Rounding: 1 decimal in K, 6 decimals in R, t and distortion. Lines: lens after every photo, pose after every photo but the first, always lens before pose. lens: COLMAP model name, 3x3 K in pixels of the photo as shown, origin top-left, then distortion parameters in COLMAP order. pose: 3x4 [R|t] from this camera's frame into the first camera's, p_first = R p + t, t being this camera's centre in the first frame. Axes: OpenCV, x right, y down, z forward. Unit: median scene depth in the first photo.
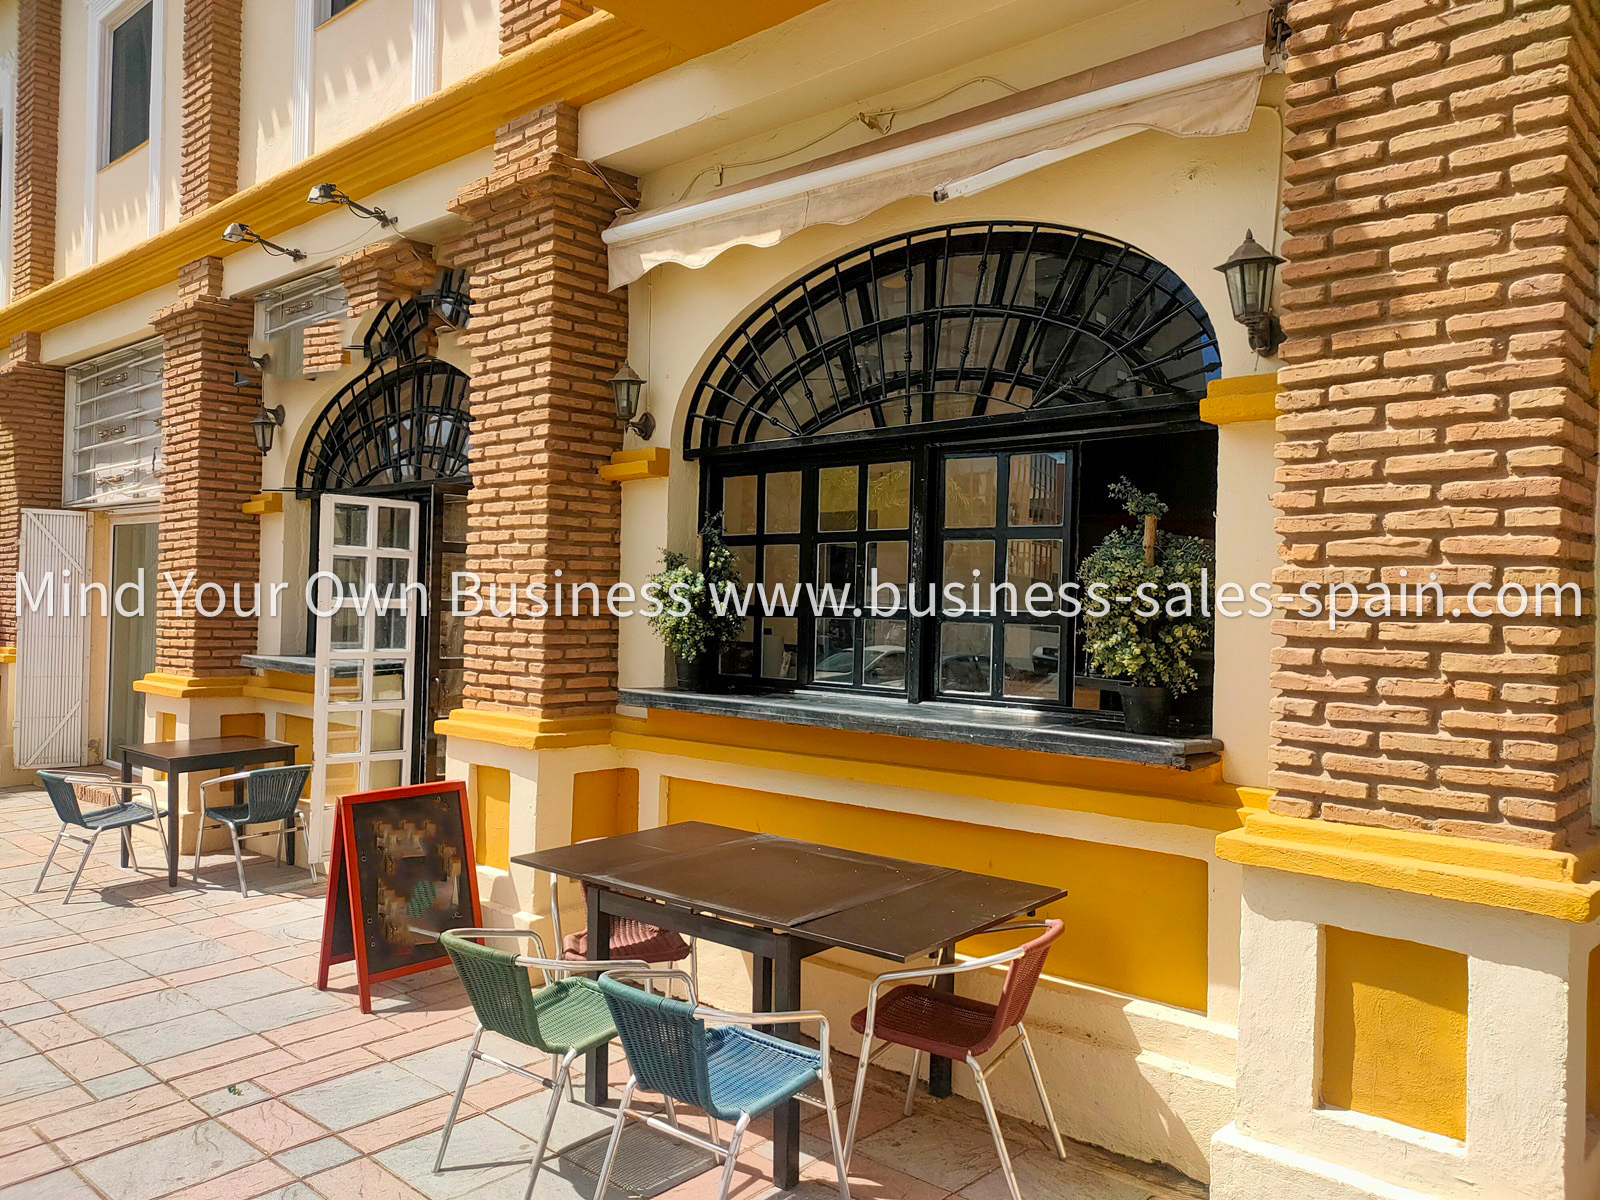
lens RADIAL K [[1181.7, 0, 782.7], [0, 1181.7, 592.1], [0, 0, 1]] dist [0.062897, -0.067155]
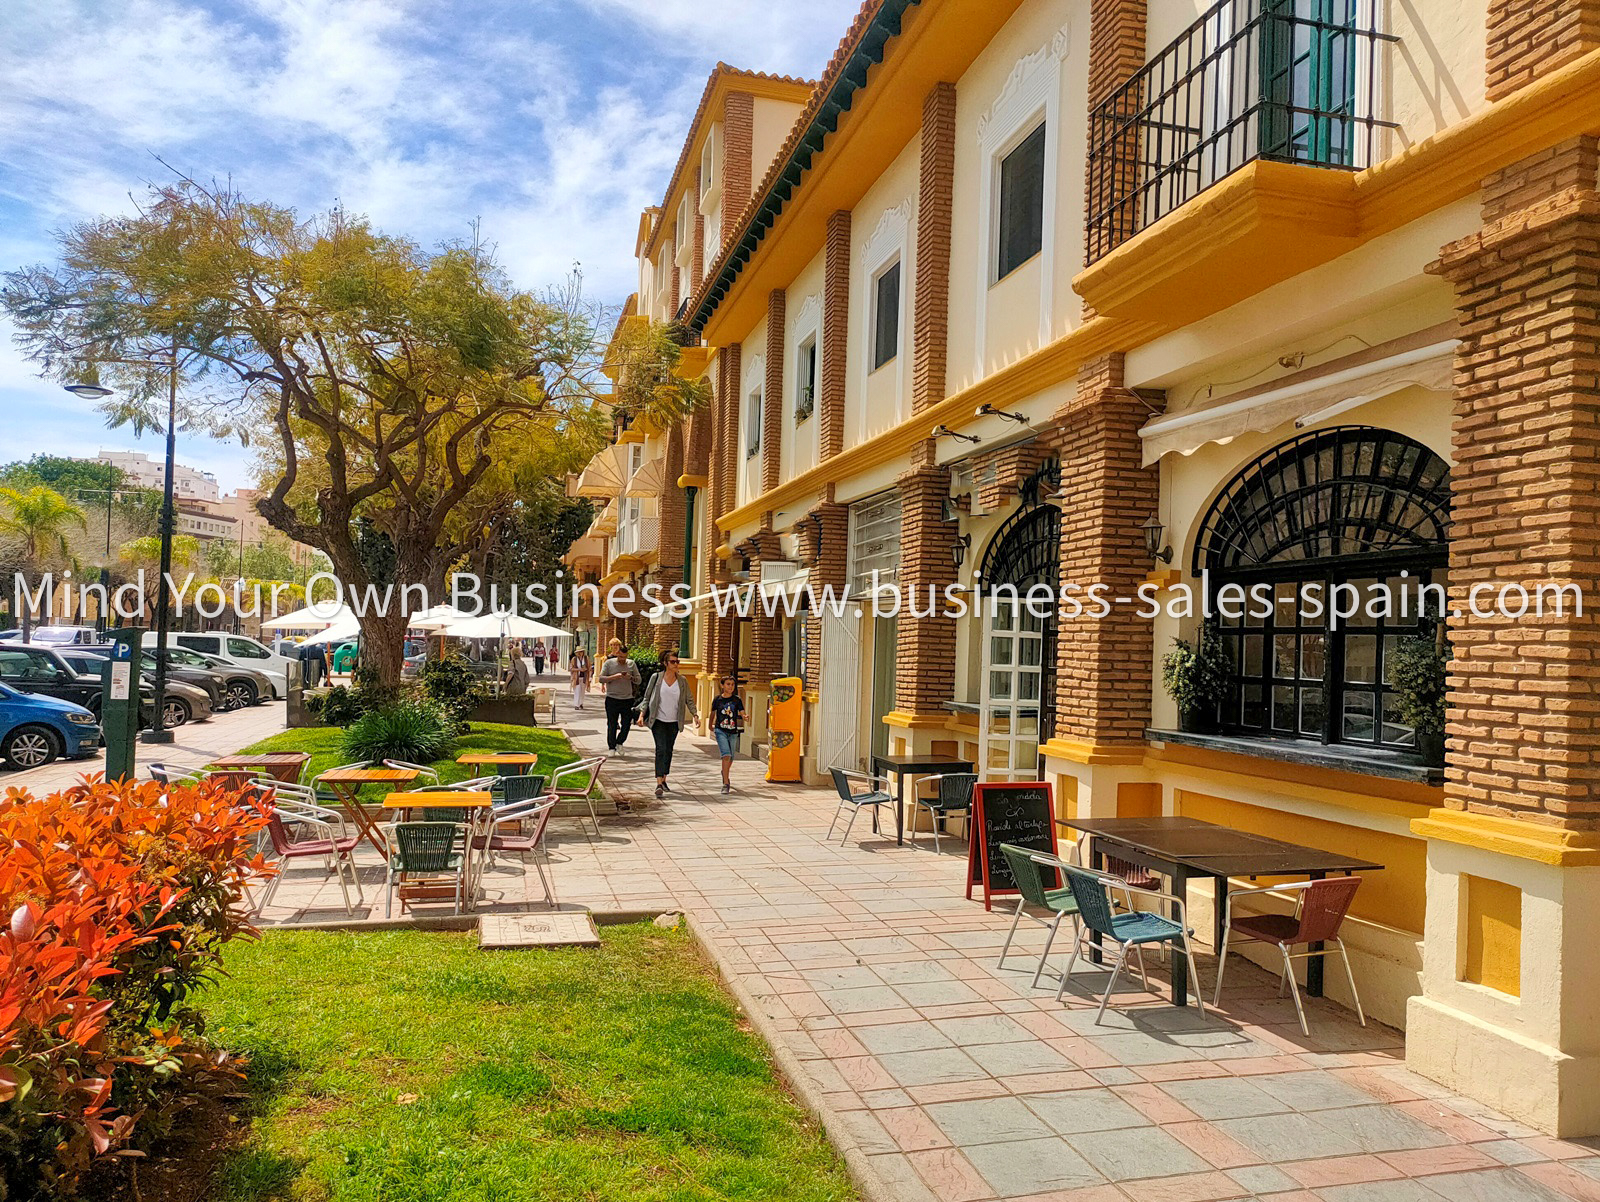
lens RADIAL K [[1192.1, 0, 839.8], [0, 1192.1, 601.0], [0, 0, 1]] dist [0.050900, -0.051356]
pose [[0.850686, -0.012454, -0.525527, 0.333576], [-0.010693, 0.999103, -0.040985, -0.015116], [0.525566, 0.040485, 0.849789, -0.514814]]
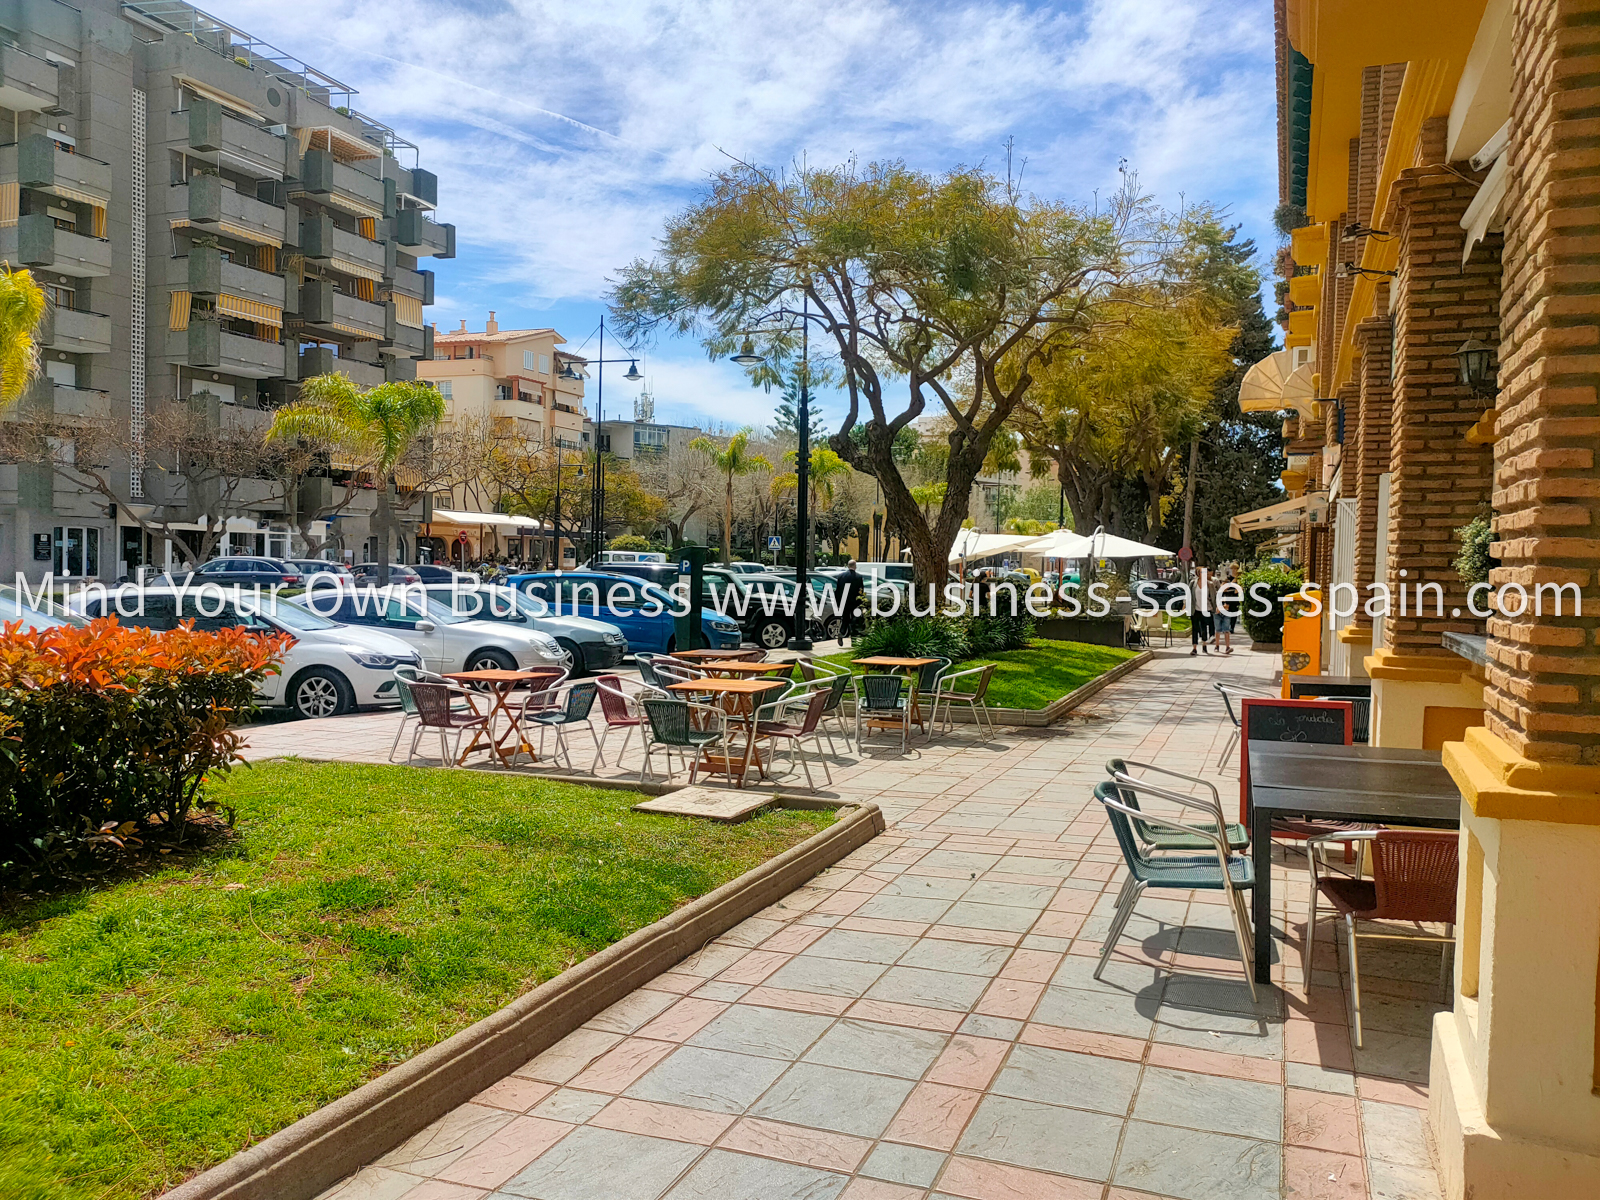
lens RADIAL K [[1192.1, 0, 839.8], [0, 1192.1, 600.0], [0, 0, 1]] dist [0.050900, -0.051356]
pose [[0.369348, 0.015710, -0.929158, 0.685547], [-0.001865, 0.999868, 0.016165, 0.033546], [0.929289, -0.004238, 0.369329, 0.049577]]
